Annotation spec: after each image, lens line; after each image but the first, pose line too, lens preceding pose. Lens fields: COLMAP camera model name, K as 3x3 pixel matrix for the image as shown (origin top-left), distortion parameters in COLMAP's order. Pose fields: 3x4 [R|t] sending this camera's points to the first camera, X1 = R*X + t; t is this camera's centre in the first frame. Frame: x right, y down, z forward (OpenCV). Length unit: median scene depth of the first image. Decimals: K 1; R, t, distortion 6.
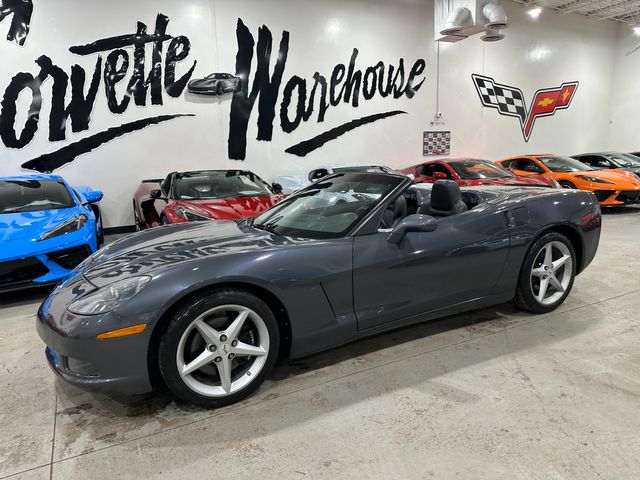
lens RADIAL K [[452.7, 0, 325.6], [0, 452.7, 244.0], [0, 0, 1]] dist [0.087298, -0.124550]
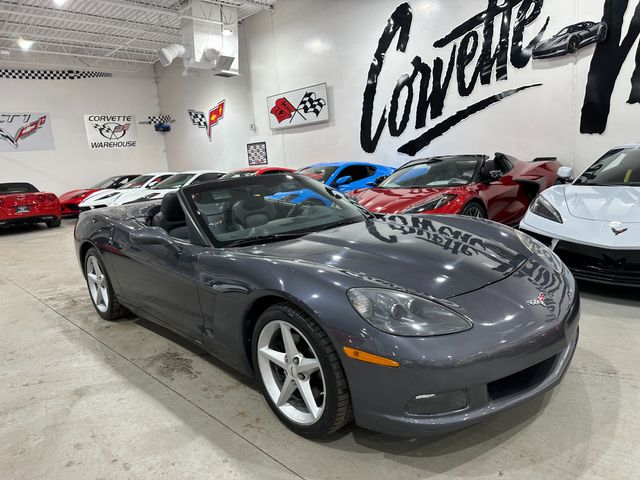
lens RADIAL K [[452.7, 0, 318.4], [0, 452.7, 242.8], [0, 0, 1]] dist [0.087298, -0.124550]
pose [[0.257720, 0.188788, -0.947597, 0.459581], [-0.112716, 0.979904, 0.164569, -0.085359], [0.959623, 0.064397, 0.273820, 0.383797]]
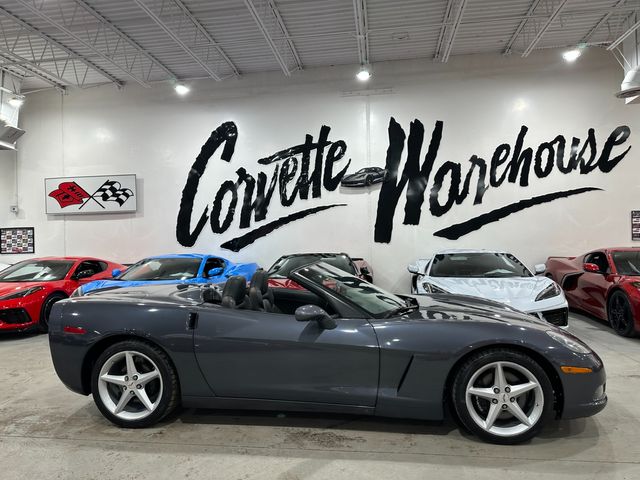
lens RADIAL K [[452.7, 0, 321.6], [0, 452.7, 248.2], [0, 0, 1]] dist [0.087298, -0.124550]
pose [[0.801514, 0.023968, -0.597495, 0.337181], [-0.116795, 0.986227, -0.117114, -0.033478], [0.586459, 0.163653, 0.793274, 0.081289]]
